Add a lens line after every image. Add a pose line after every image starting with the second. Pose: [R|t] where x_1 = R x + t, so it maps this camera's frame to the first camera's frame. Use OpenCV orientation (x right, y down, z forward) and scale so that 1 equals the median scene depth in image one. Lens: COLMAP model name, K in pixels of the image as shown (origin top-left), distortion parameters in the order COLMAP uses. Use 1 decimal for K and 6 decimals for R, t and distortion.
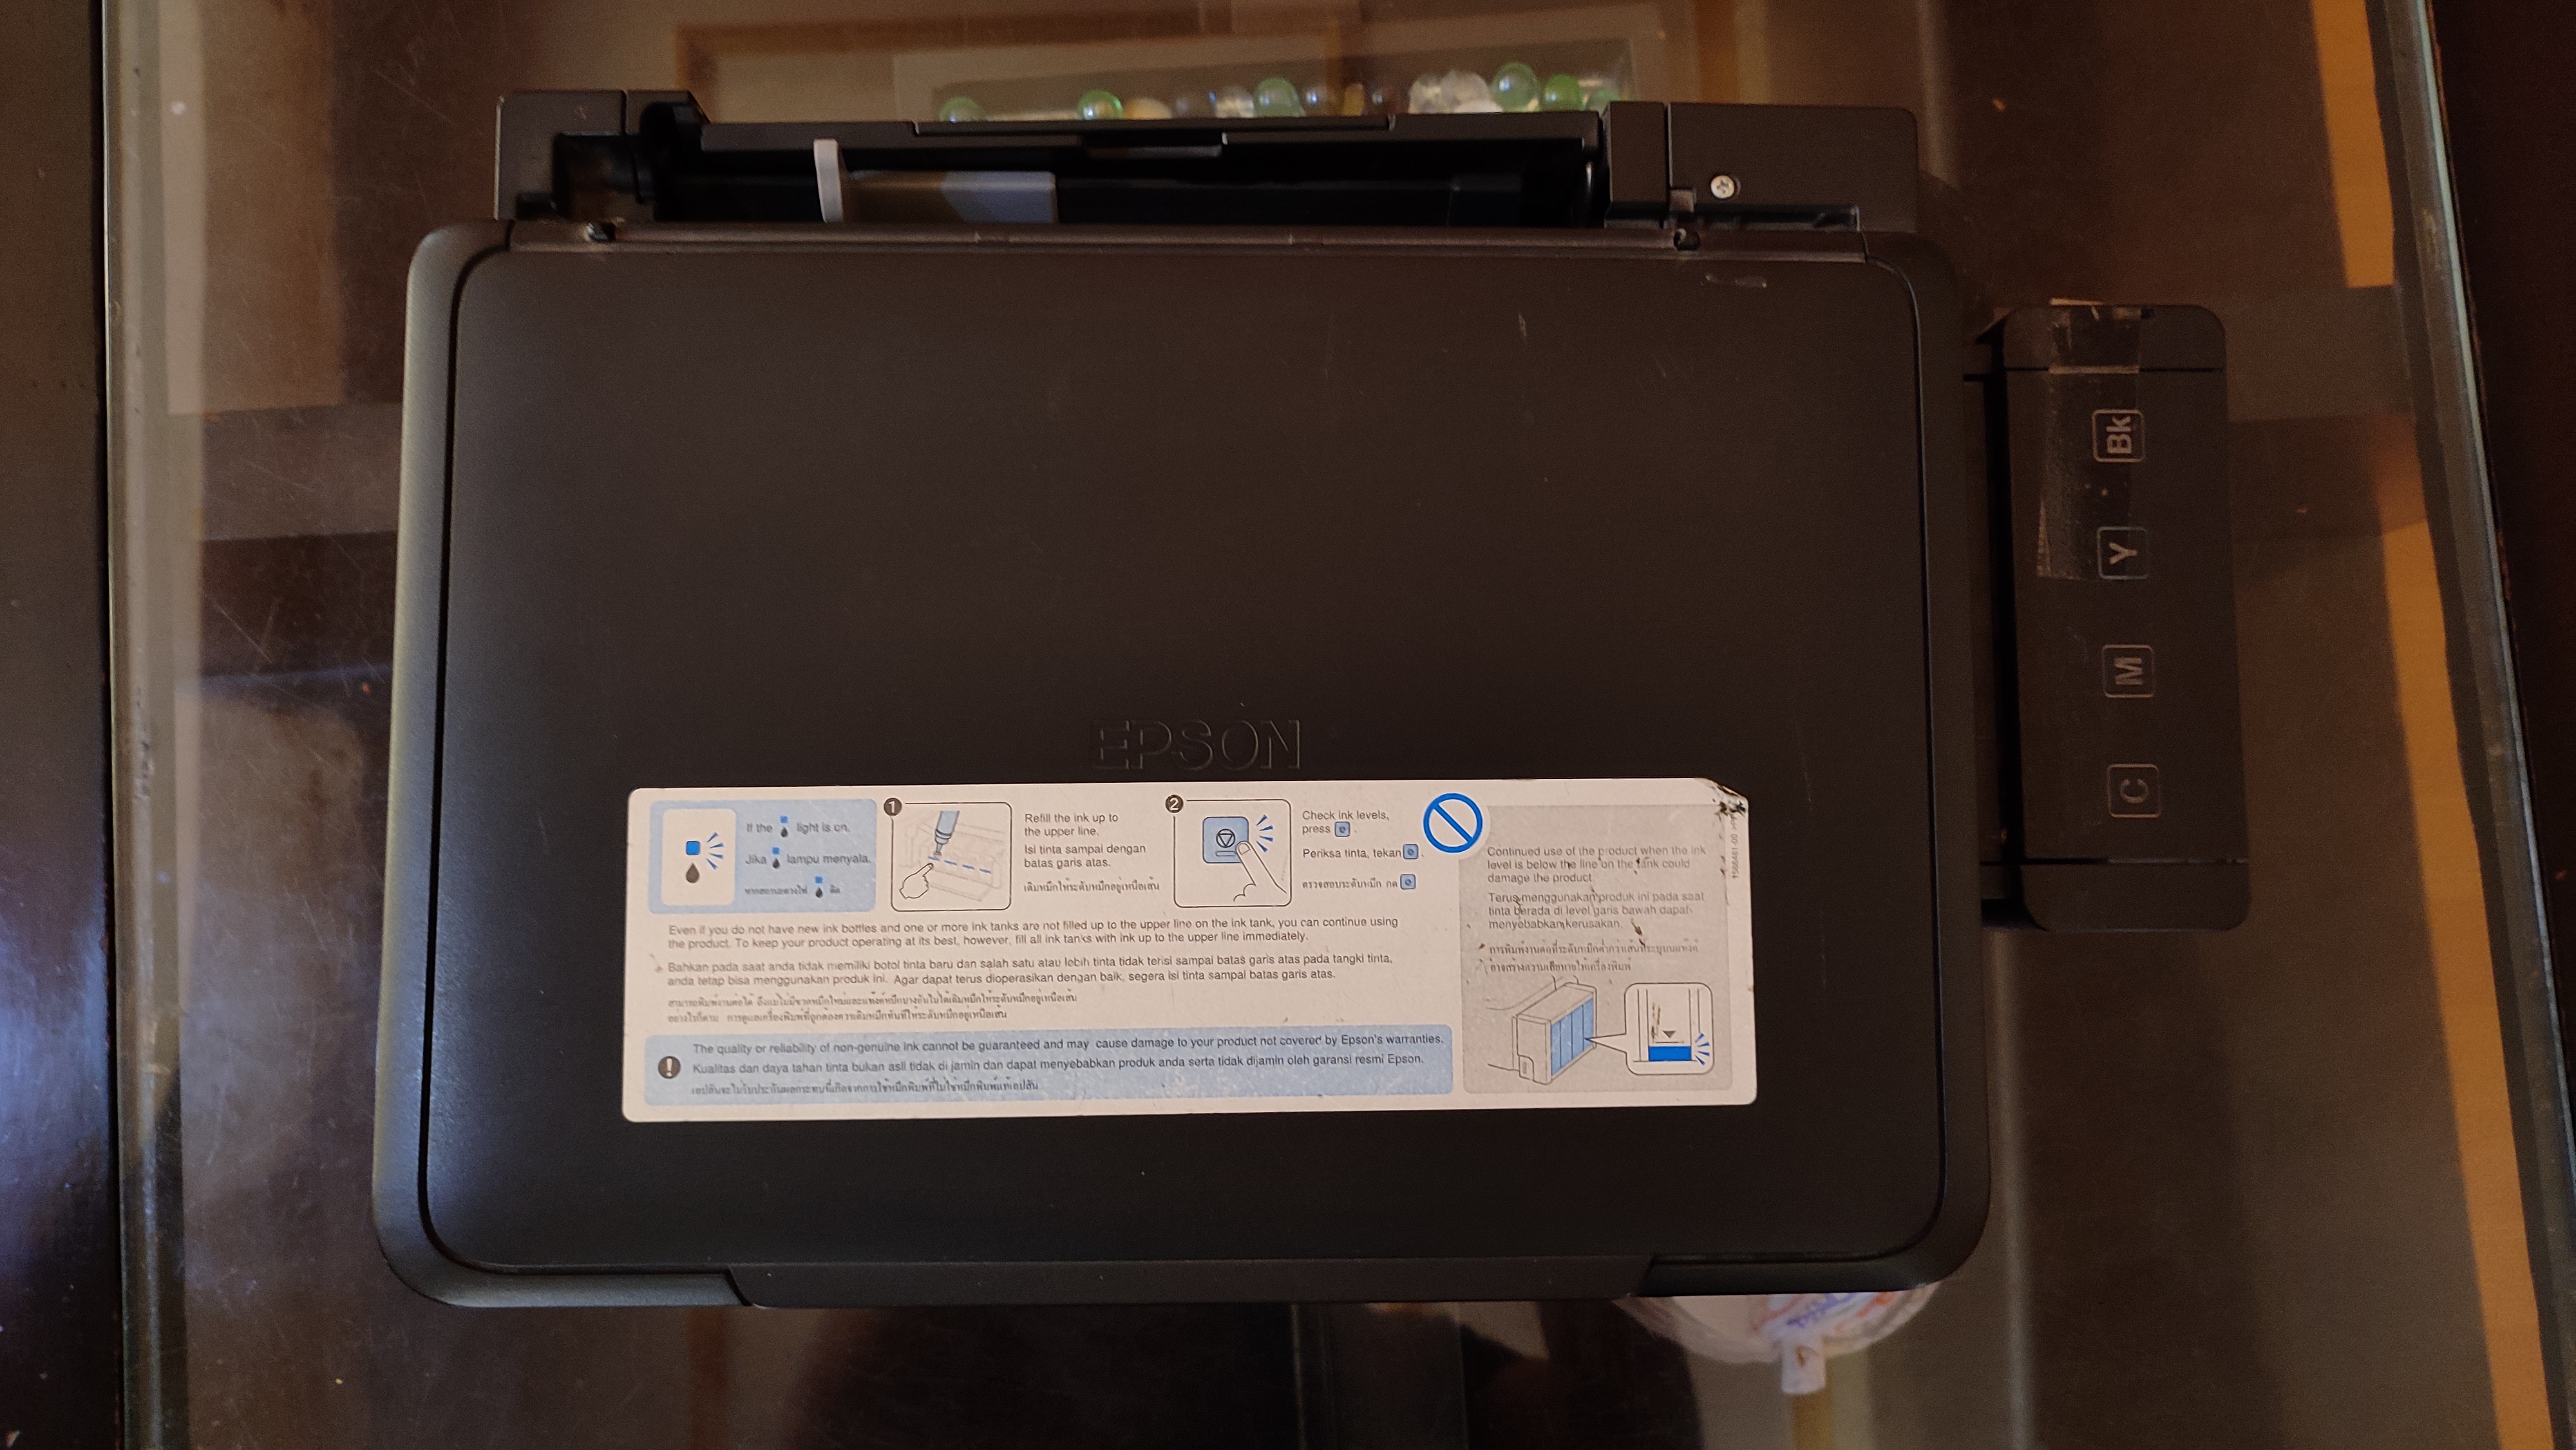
lens RADIAL K [[1909.7, 0, 1288.0], [0, 1909.7, 725.0], [0, 0, 1]] dist [0.051282, -0.007807]
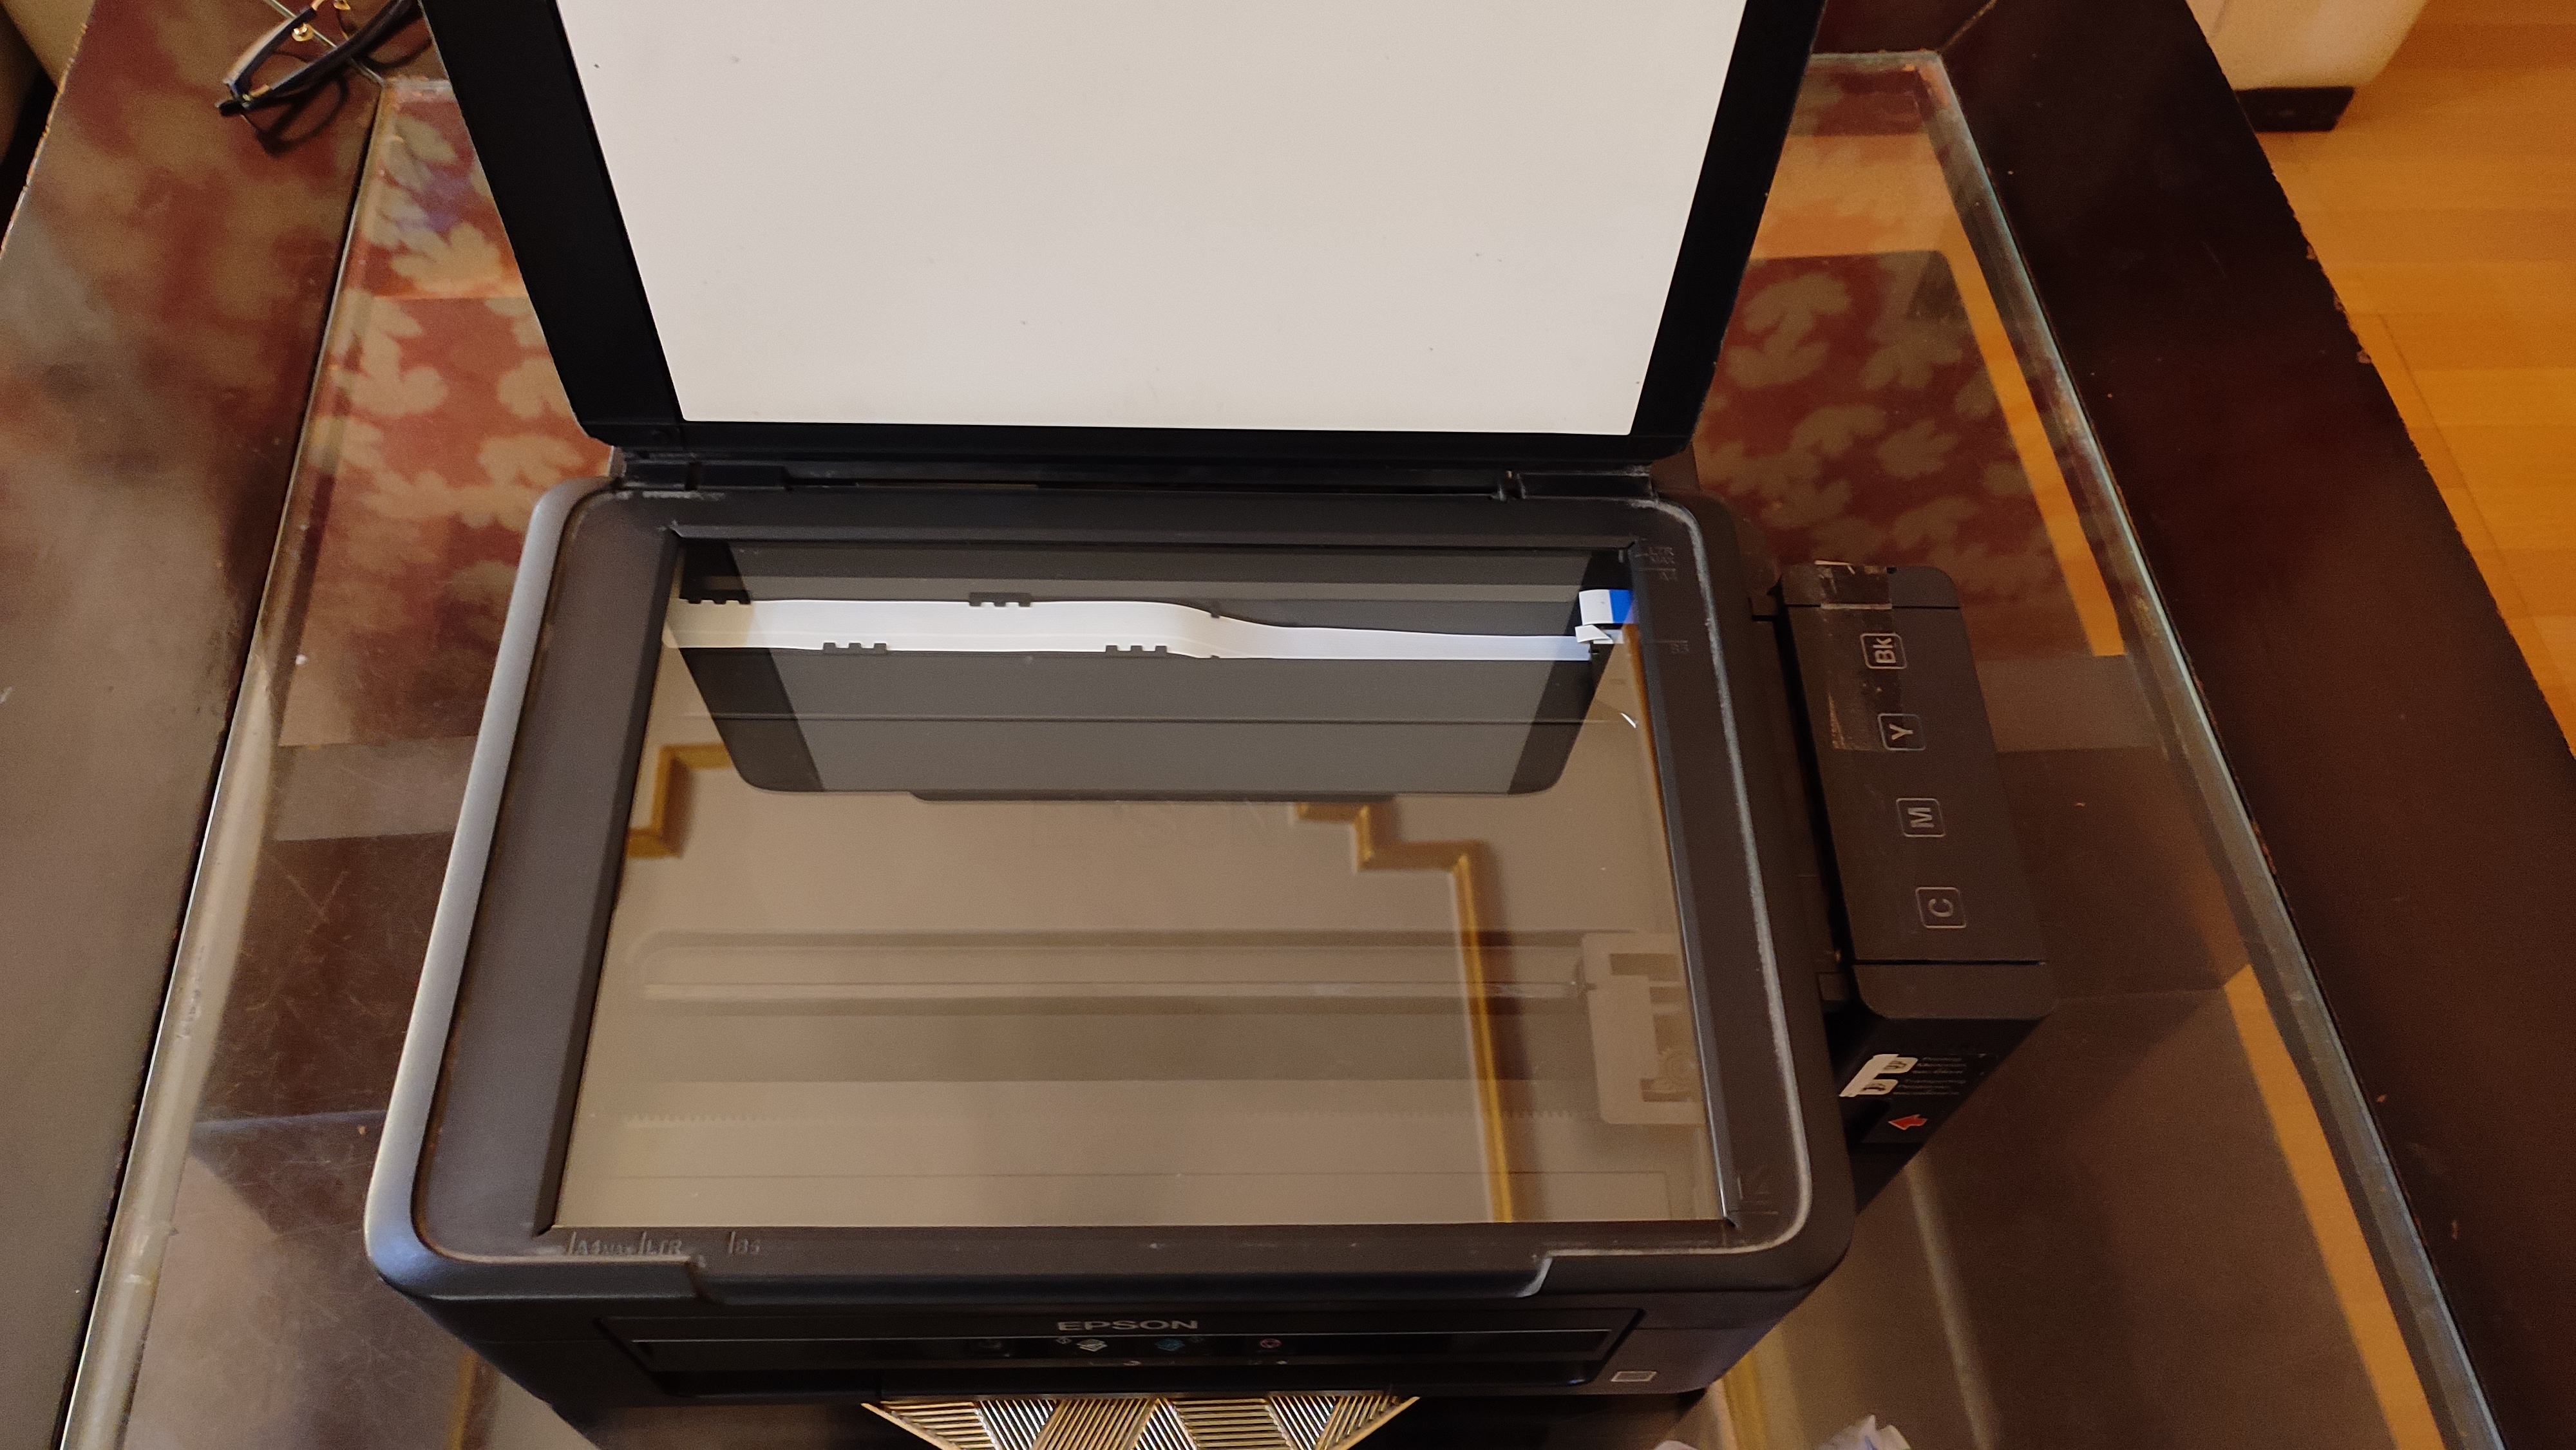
lens RADIAL K [[1898.7, 0, 1288.0], [0, 1898.7, 725.0], [0, 0, 1]] dist [0.055035, 0.006999]
pose [[0.999762, -0.014561, 0.016263, 0.025722], [0.020159, 0.901652, -0.431993, 0.414144], [-0.008373, 0.432218, 0.901730, -0.085406]]
